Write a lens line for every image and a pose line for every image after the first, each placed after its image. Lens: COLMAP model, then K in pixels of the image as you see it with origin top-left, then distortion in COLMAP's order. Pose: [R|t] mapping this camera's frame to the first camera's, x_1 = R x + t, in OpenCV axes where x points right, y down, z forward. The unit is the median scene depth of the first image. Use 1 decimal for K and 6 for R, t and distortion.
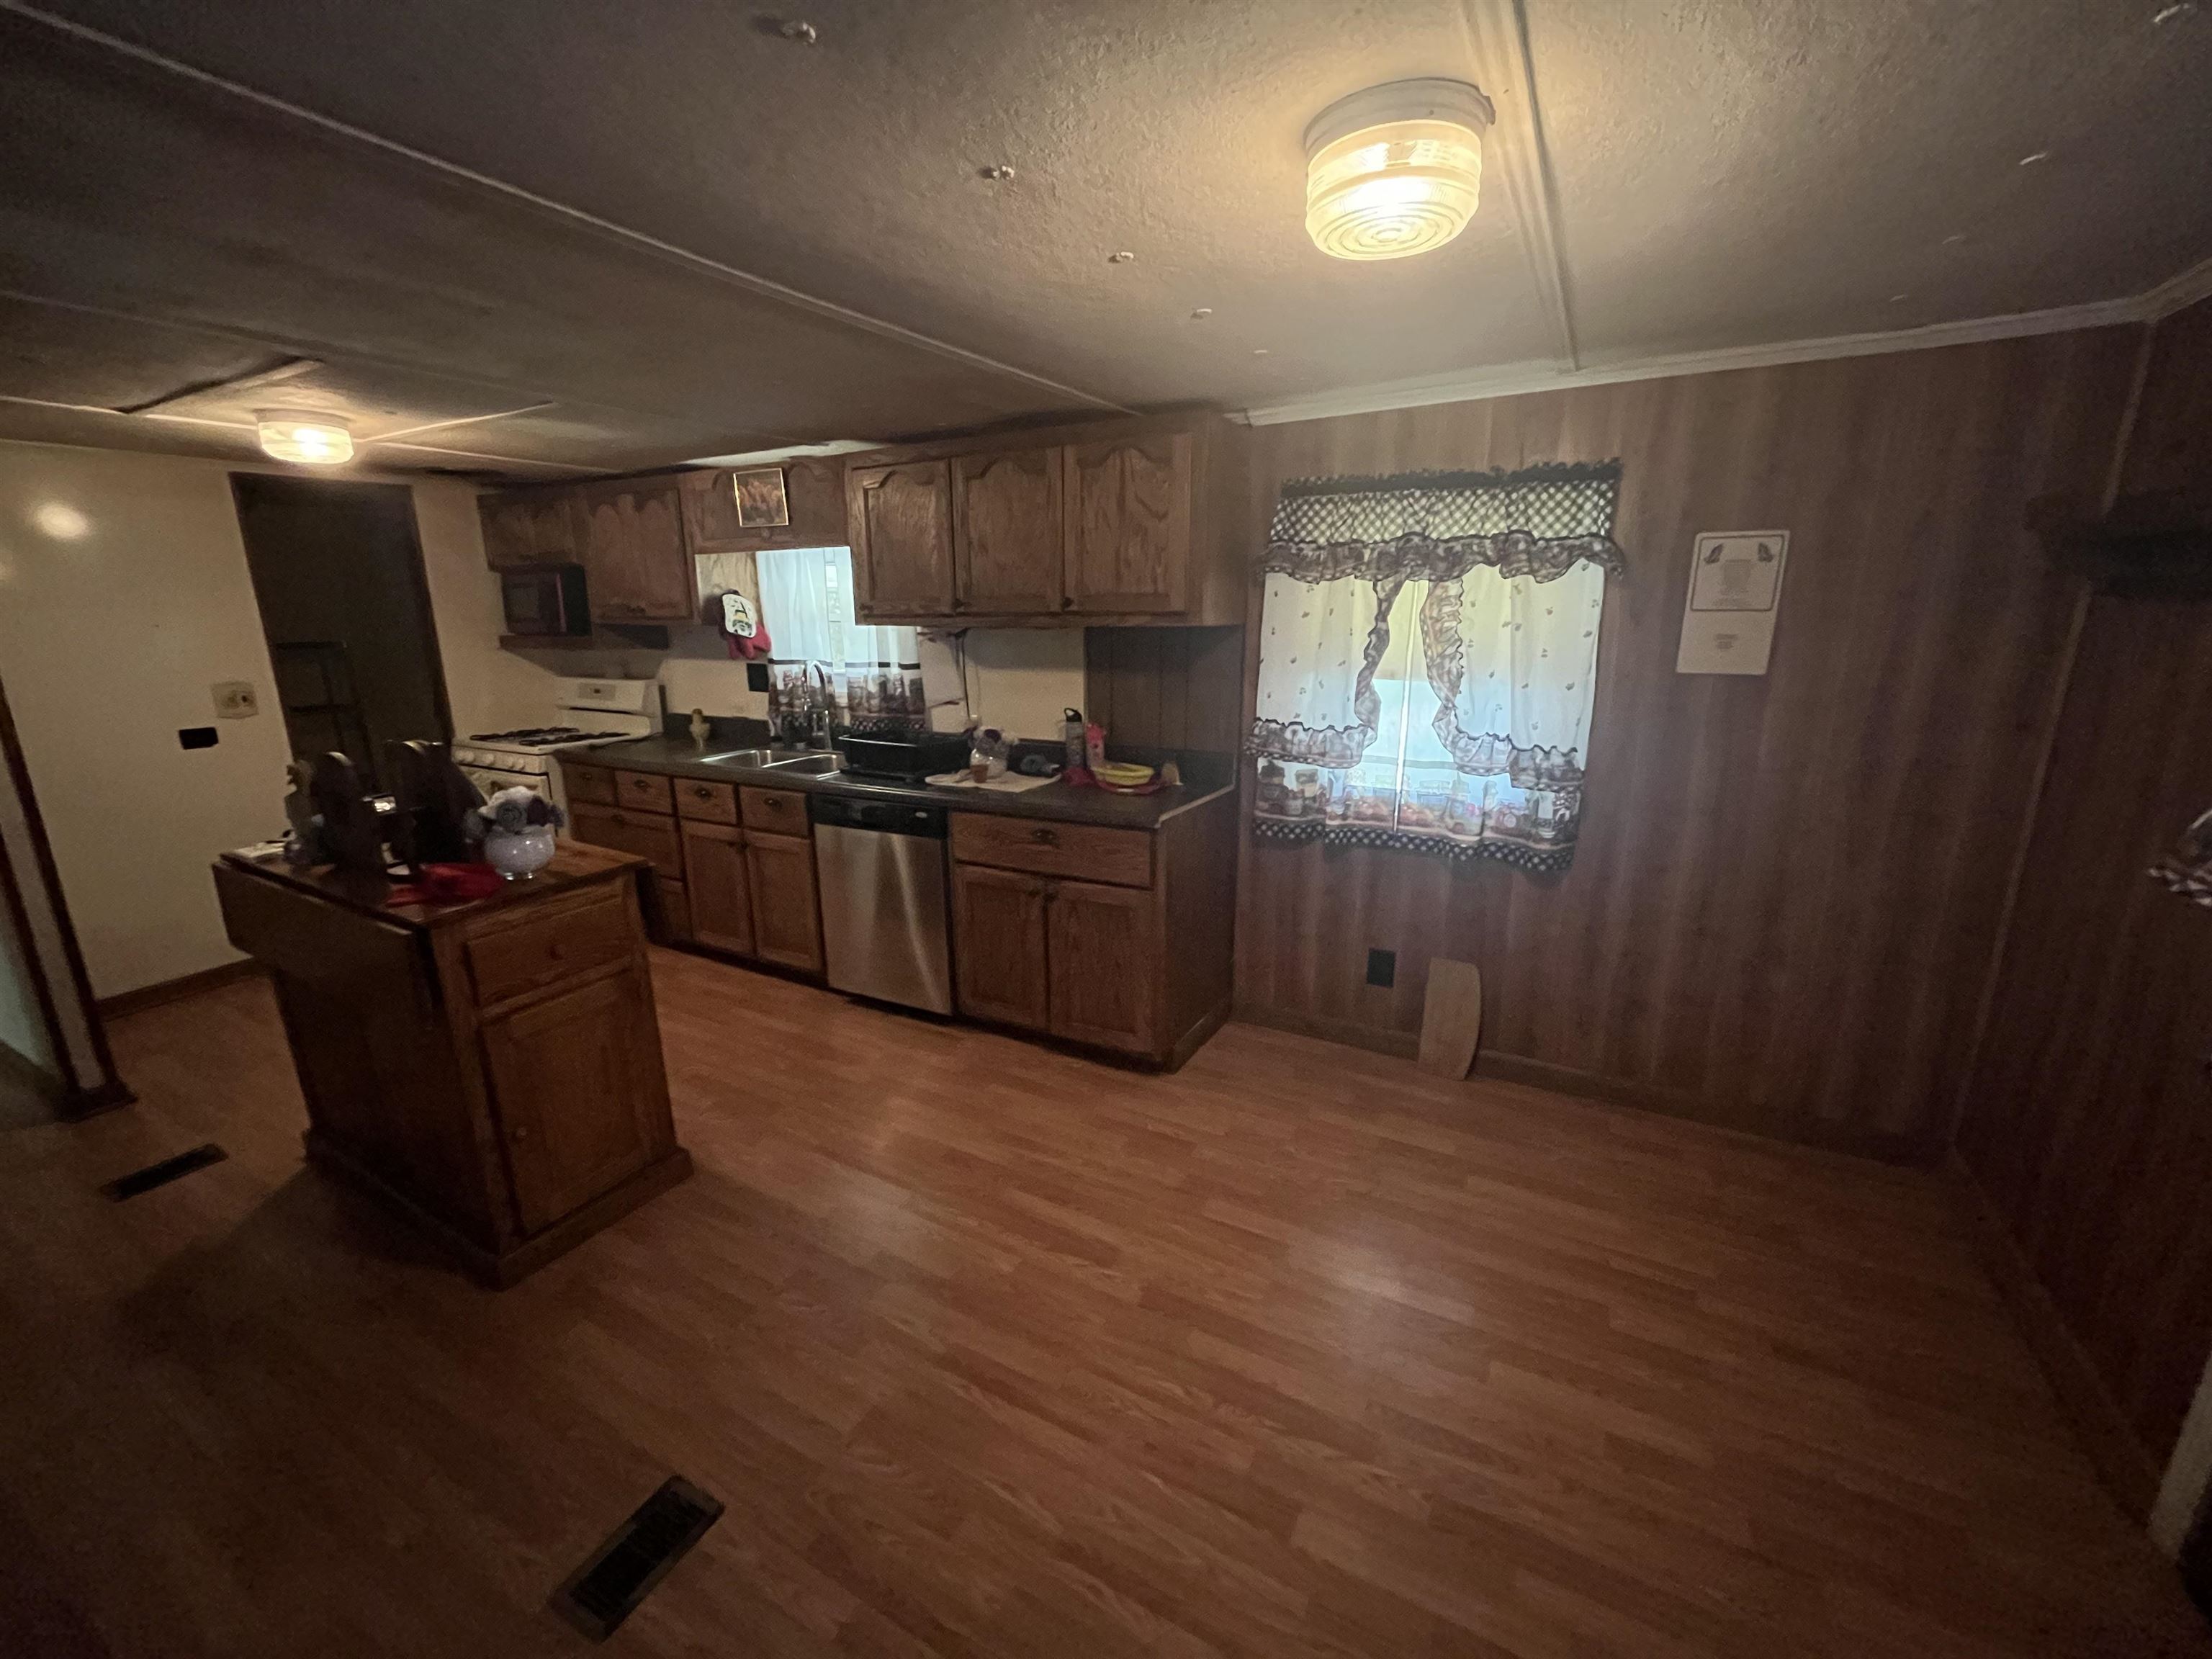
lens RADIAL K [[890.2, 0, 1108.3], [0, 890.2, 830.3], [0, 0, 1]] dist [-0.006864, 0.000667]
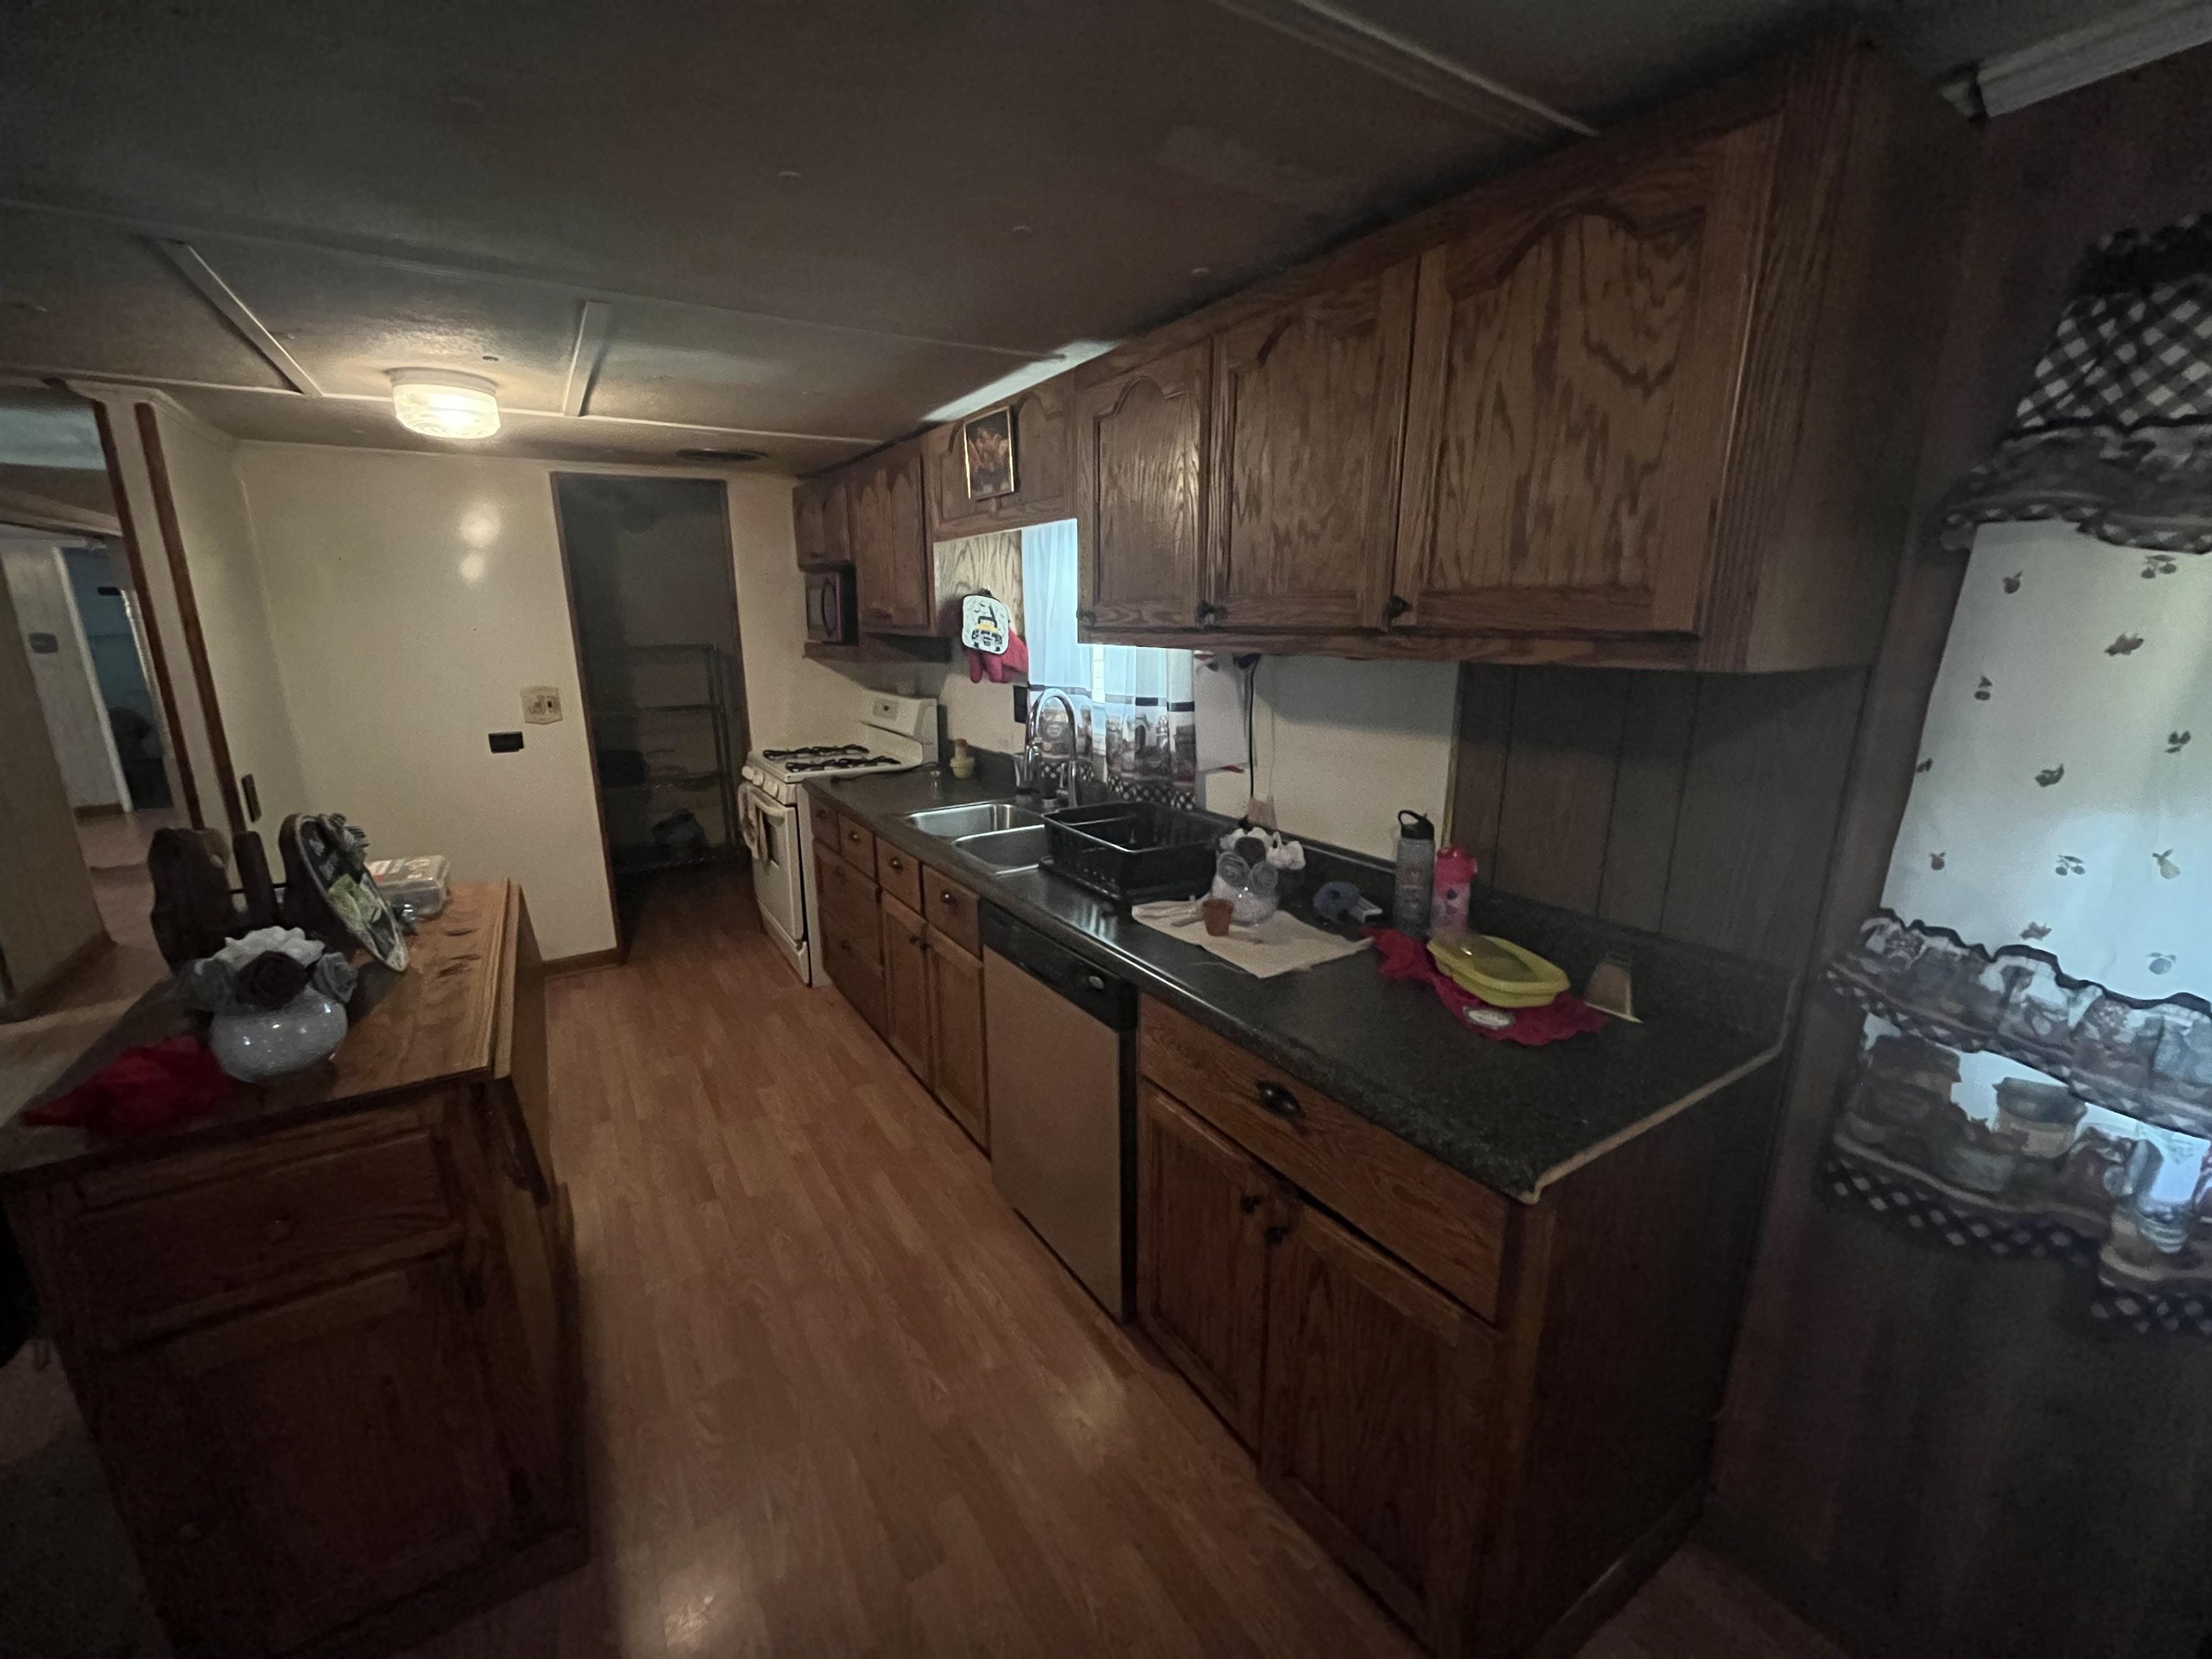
lens RADIAL K [[890.2, 0, 1101.1], [0, 890.2, 829.6], [0, 0, 1]] dist [-0.006864, 0.000667]
pose [[0.874657, 0.117042, -0.470400, 0.044169], [-0.118619, 0.992589, 0.026410, -0.119520], [0.470005, 0.032699, 0.882058, 0.461430]]
